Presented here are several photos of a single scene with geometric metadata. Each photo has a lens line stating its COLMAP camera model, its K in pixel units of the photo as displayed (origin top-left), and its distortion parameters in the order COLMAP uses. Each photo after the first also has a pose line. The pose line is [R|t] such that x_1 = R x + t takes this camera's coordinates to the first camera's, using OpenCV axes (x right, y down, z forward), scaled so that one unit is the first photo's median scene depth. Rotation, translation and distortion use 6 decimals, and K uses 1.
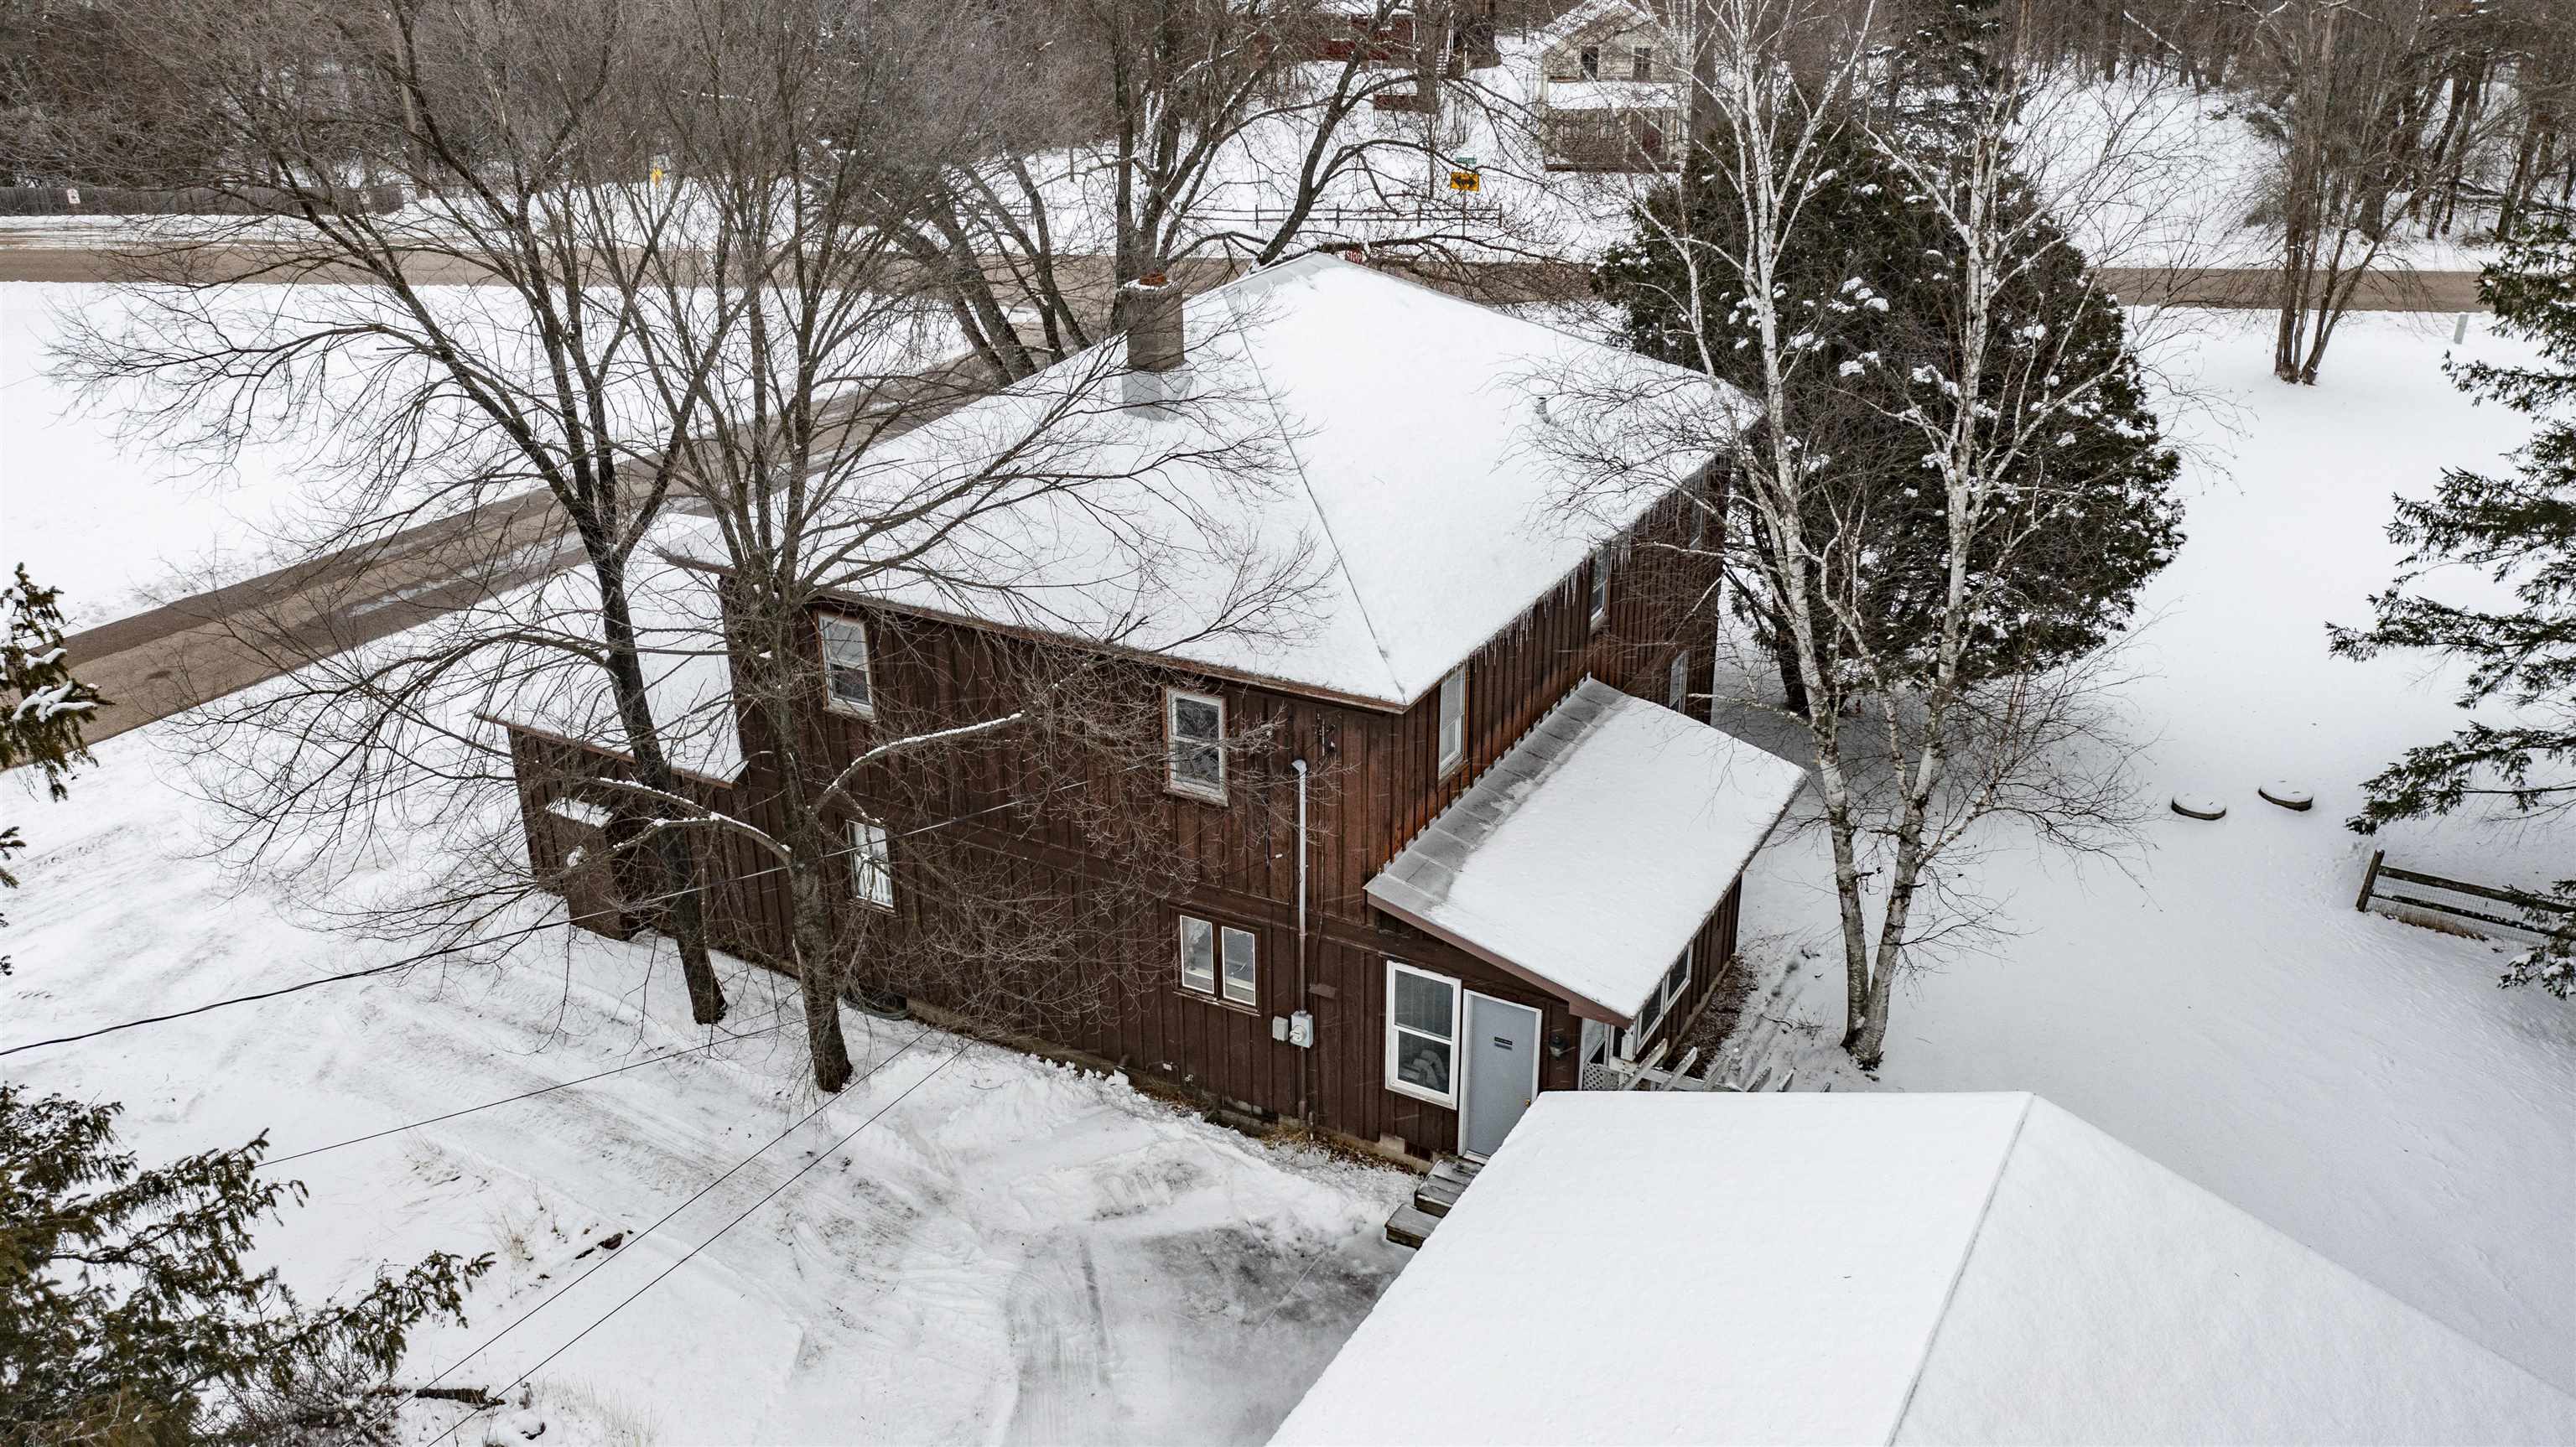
lens RADIAL K [[2024.9, 0, 1283.1], [0, 2024.9, 720.3], [0, 0, 1]] dist [-0.009408, -0.006992]
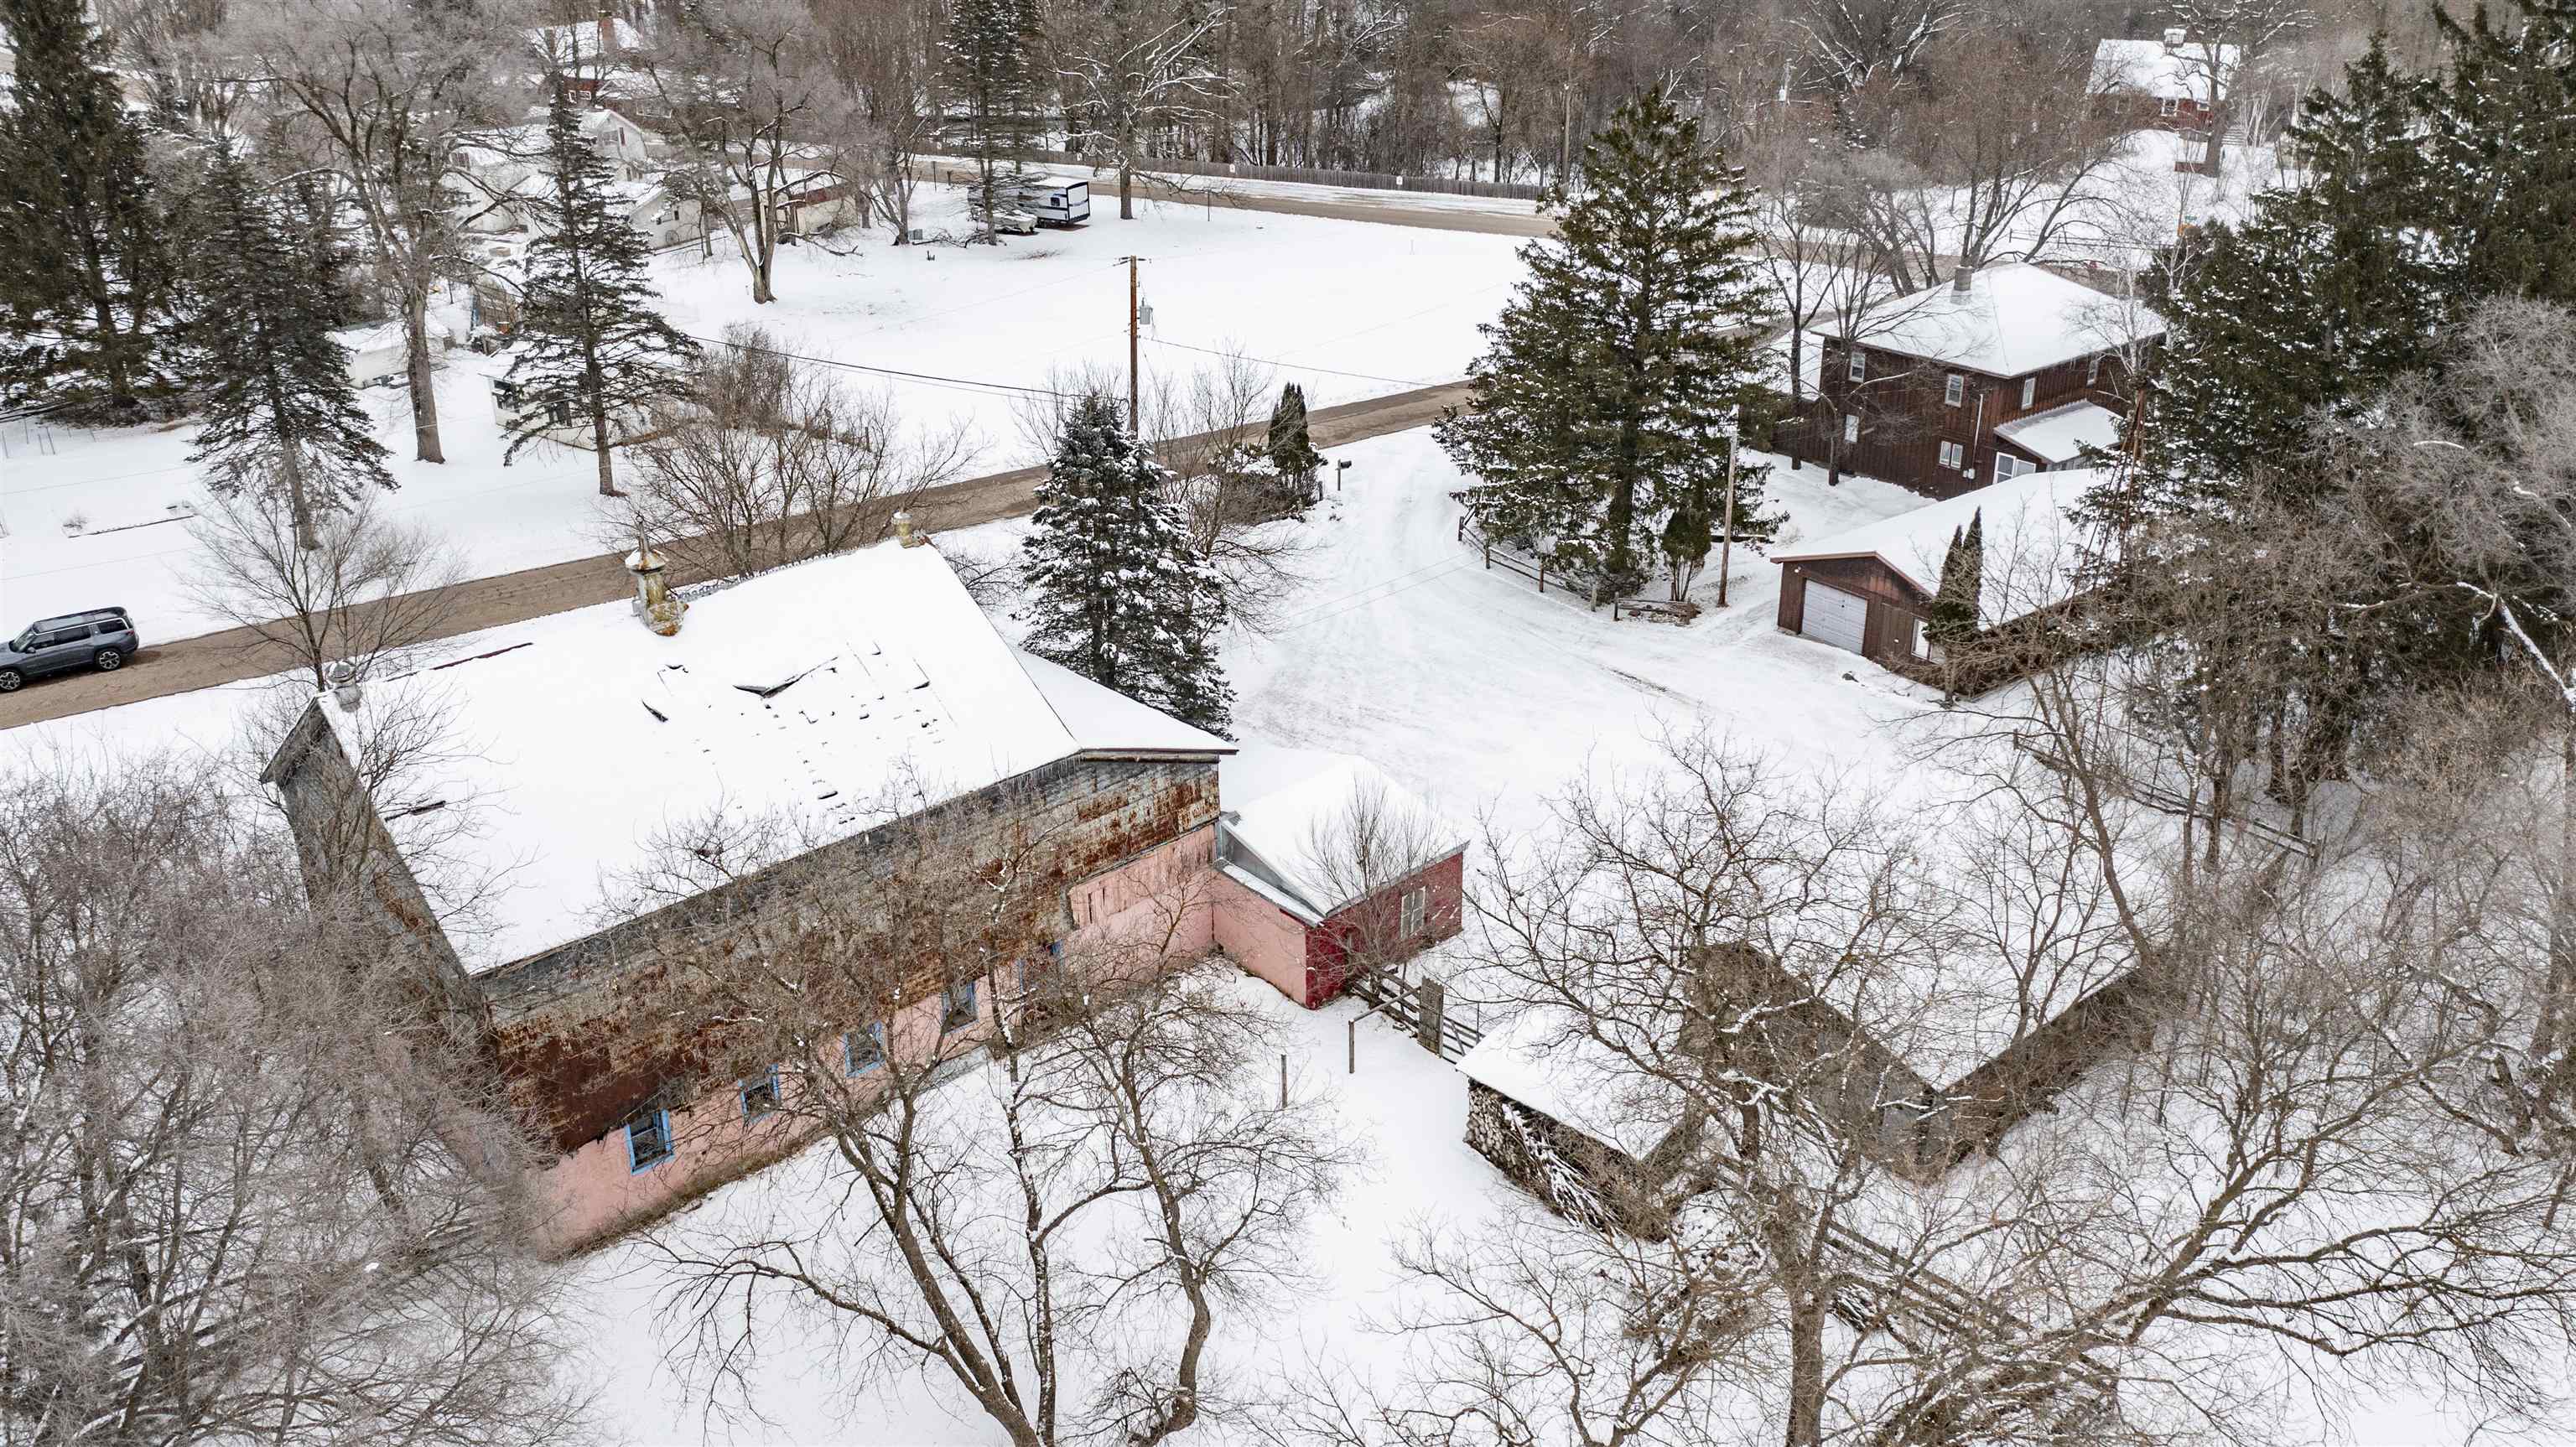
lens RADIAL K [[2024.9, 0, 1283.1], [0, 2024.9, 720.3], [0, 0, 1]] dist [-0.009408, -0.006992]
pose [[0.914125, 0.162202, -0.371573, 0.297209], [-0.158550, 0.986516, 0.040588, 0.632025], [0.373147, 0.021811, 0.927516, -2.787077]]
